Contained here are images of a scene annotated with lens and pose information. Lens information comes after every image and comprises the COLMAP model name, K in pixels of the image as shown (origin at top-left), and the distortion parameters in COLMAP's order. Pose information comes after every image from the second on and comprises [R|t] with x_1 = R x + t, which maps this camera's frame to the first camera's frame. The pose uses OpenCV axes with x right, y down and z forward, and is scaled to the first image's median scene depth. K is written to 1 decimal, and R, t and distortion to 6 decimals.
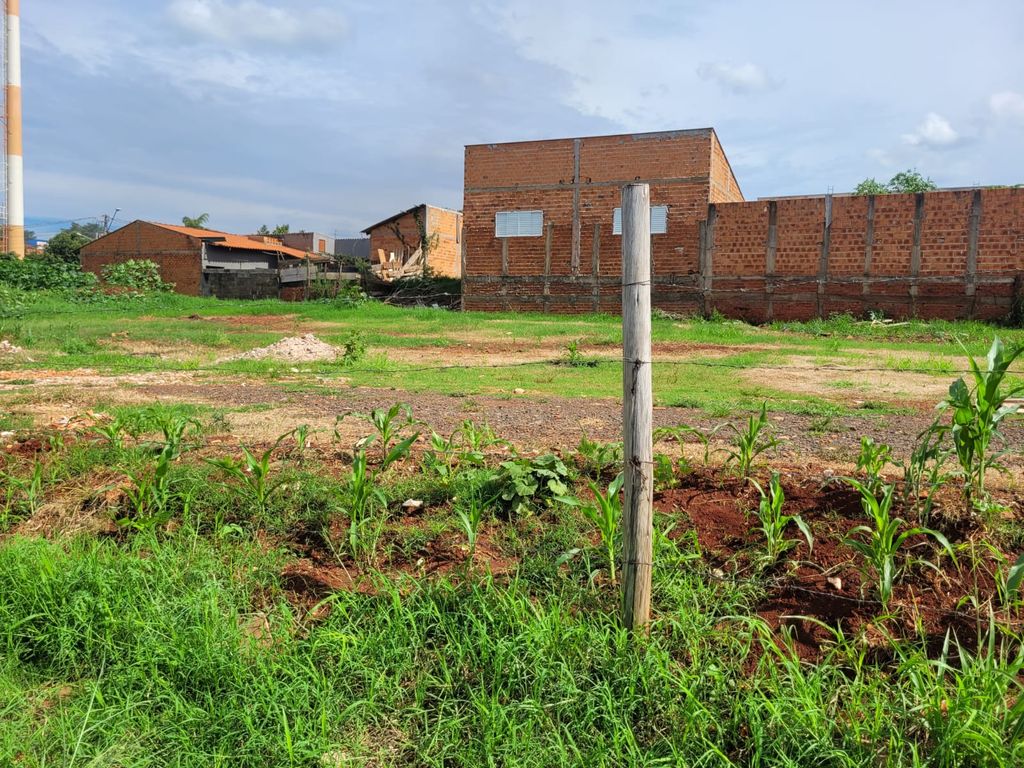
lens RADIAL K [[776.7, 0, 506.2], [0, 776.7, 373.4], [0, 0, 1]] dist [0.044906, -0.041859]
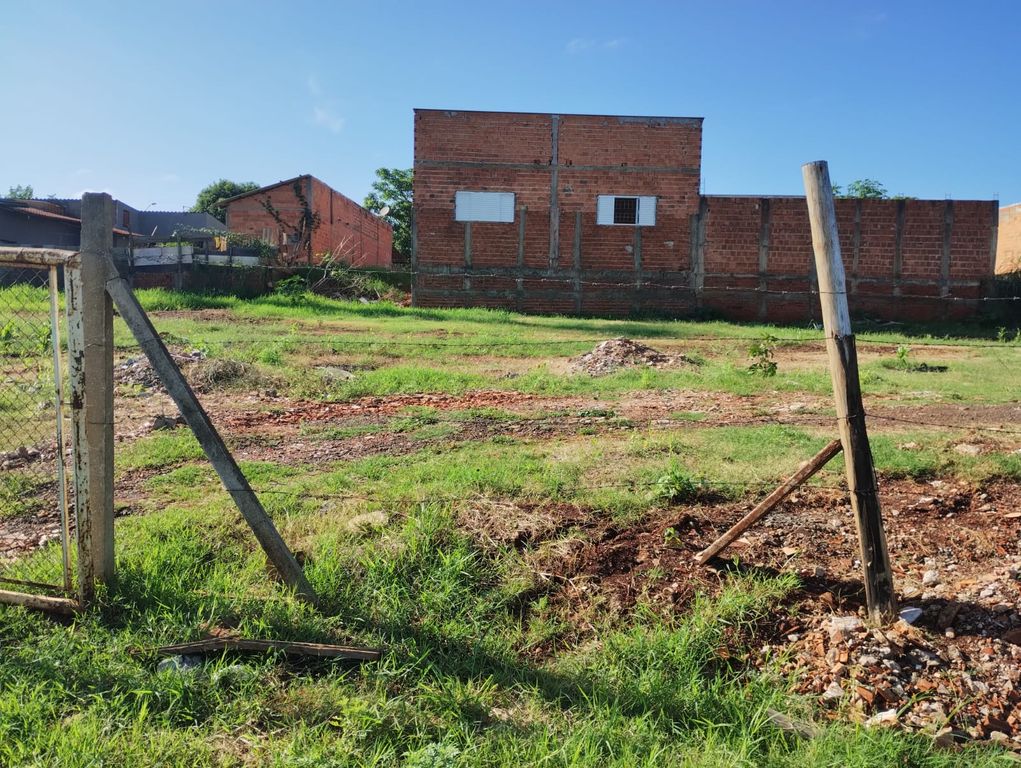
lens RADIAL K [[845.6, 0, 516.1], [0, 845.6, 373.3], [0, 0, 1]] dist [0.057305, -0.064014]
pose [[0.912602, -0.023321, 0.408184, -0.393830], [0.024332, 0.999700, 0.002715, -0.010645], [-0.408125, 0.007454, 0.912896, 0.149549]]
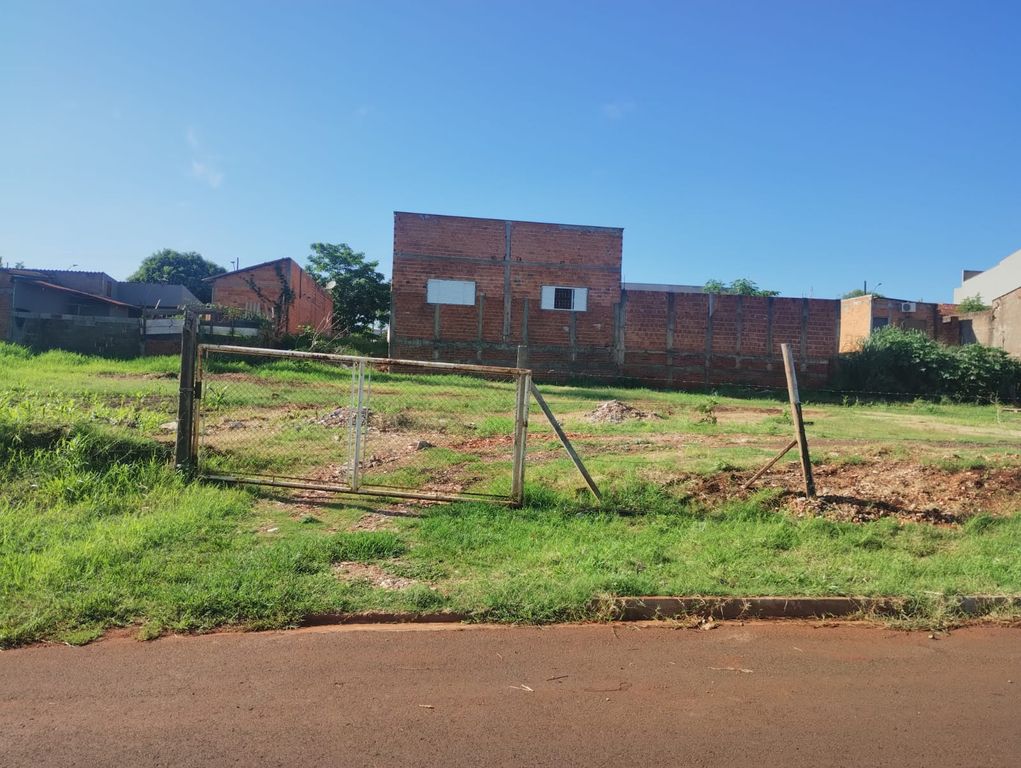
lens RADIAL K [[845.6, 0, 516.1], [0, 845.6, 373.3], [0, 0, 1]] dist [0.057305, -0.064014]
pose [[0.842257, 0.018811, 0.538747, -0.610487], [0.019602, 0.997661, -0.065481, -0.005718], [-0.538719, 0.065713, 0.839919, -0.007698]]
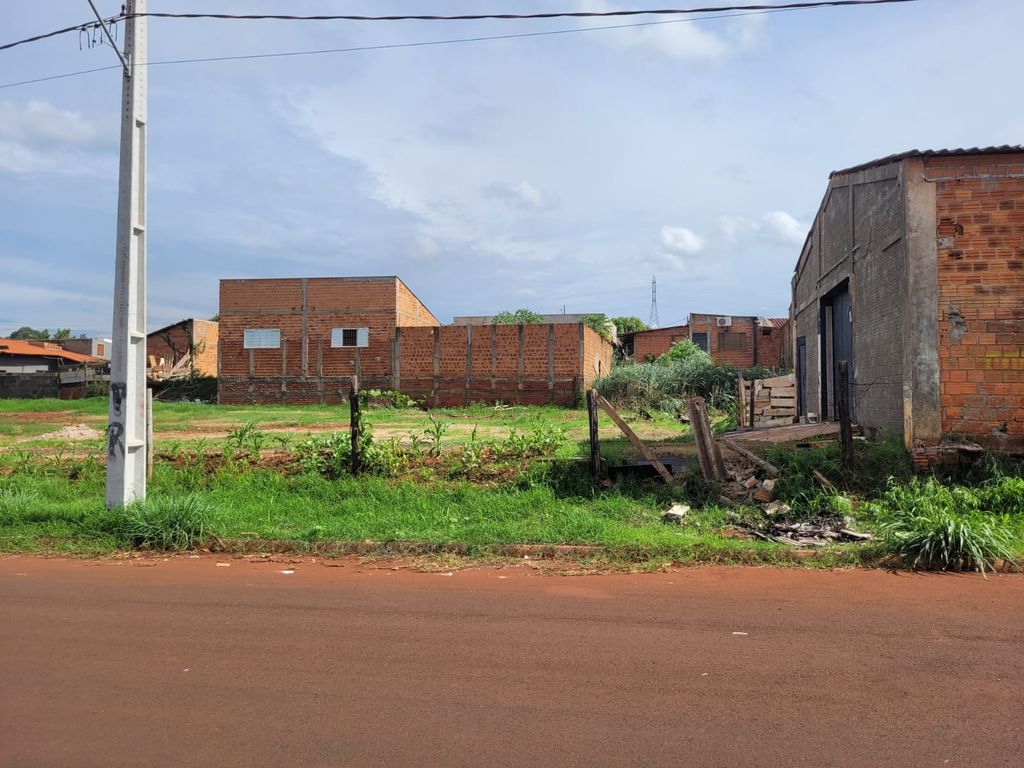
lens RADIAL K [[775.1, 0, 514.5], [0, 775.1, 375.5], [0, 0, 1]] dist [0.035208, -0.029468]
pose [[0.968997, -0.011427, 0.246806, 0.122424], [0.037863, 0.993999, -0.102631, 0.028007], [-0.244152, 0.108794, 0.963615, -0.445048]]
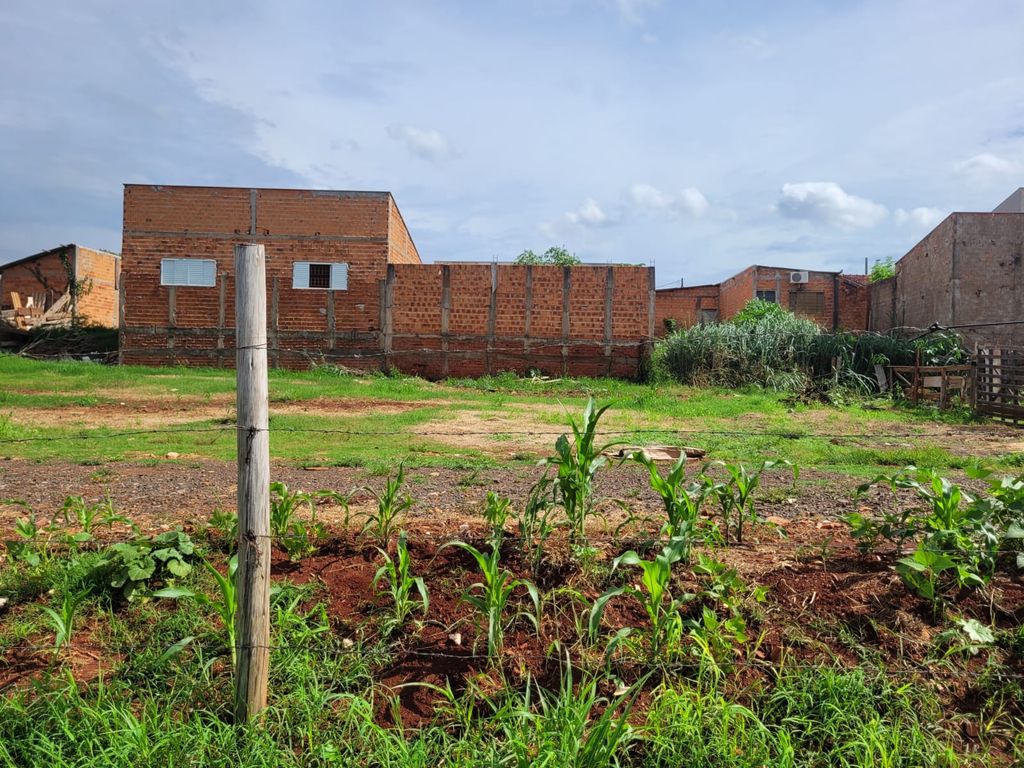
lens RADIAL K [[776.7, 0, 506.2], [0, 776.7, 373.4], [0, 0, 1]] dist [0.044906, -0.041859]
pose [[0.923295, 0.004062, 0.384071, 0.009554], [0.022938, 0.997576, -0.065694, -0.001417], [-0.383407, 0.069465, 0.920963, 0.000262]]
